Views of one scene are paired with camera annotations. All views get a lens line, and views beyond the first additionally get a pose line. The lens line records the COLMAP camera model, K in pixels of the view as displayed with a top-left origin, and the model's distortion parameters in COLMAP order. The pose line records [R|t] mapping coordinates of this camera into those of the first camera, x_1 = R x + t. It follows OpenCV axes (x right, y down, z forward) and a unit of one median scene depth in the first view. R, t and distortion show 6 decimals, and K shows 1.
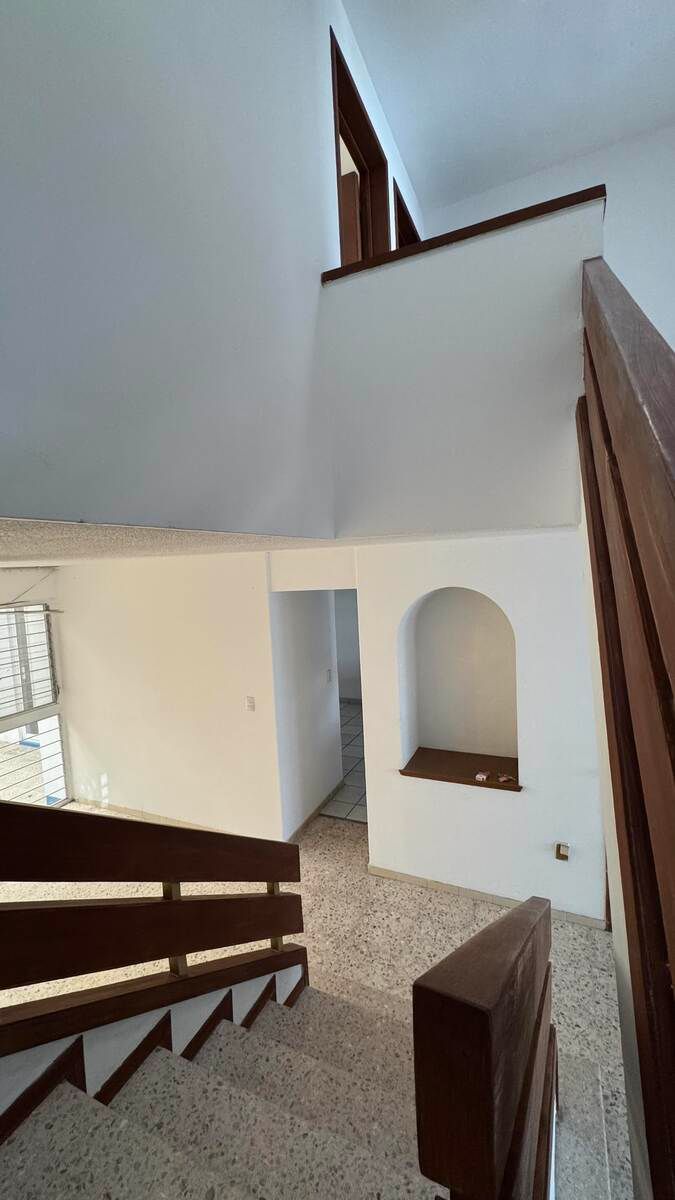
lens RADIAL K [[479.0, 0, 337.5], [0, 479.0, 600.0], [0, 0, 1]] dist [-0.003352, 0.000323]
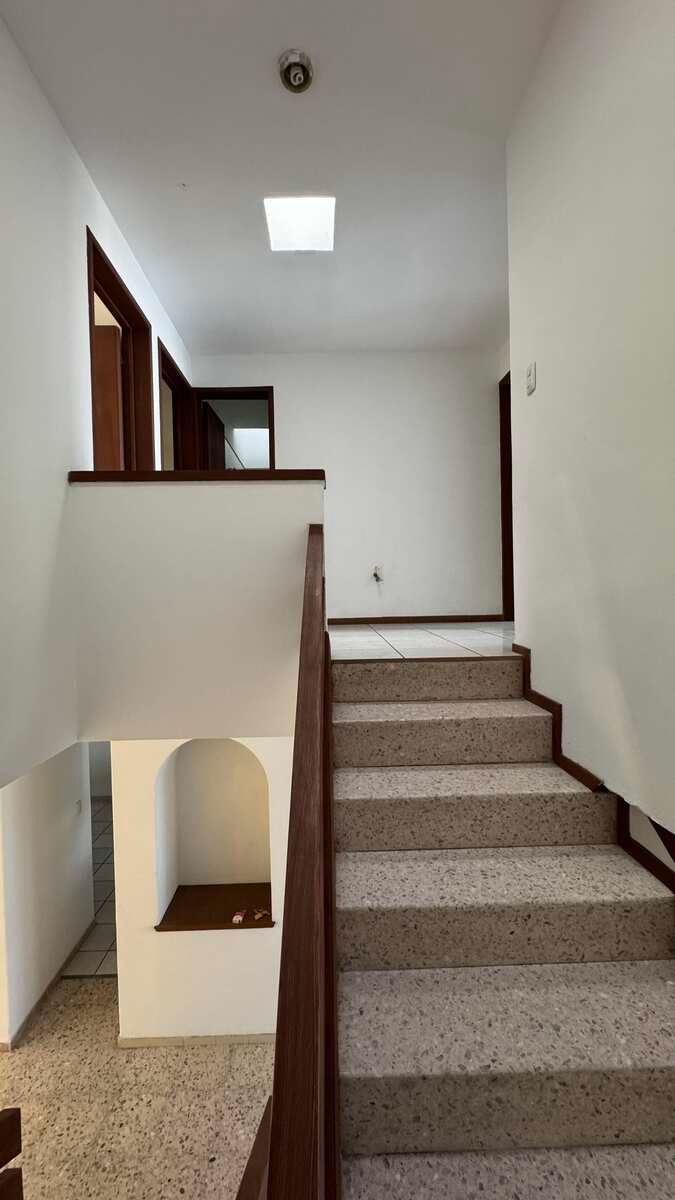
lens RADIAL K [[479.0, 0, 337.5], [0, 479.0, 600.0], [0, 0, 1]] dist [-0.003352, 0.000323]
pose [[0.899626, 0.021814, 0.436117, 0.027901], [0.008812, 0.997641, -0.068078, -0.244195], [-0.436573, 0.065088, 0.897311, -0.066006]]
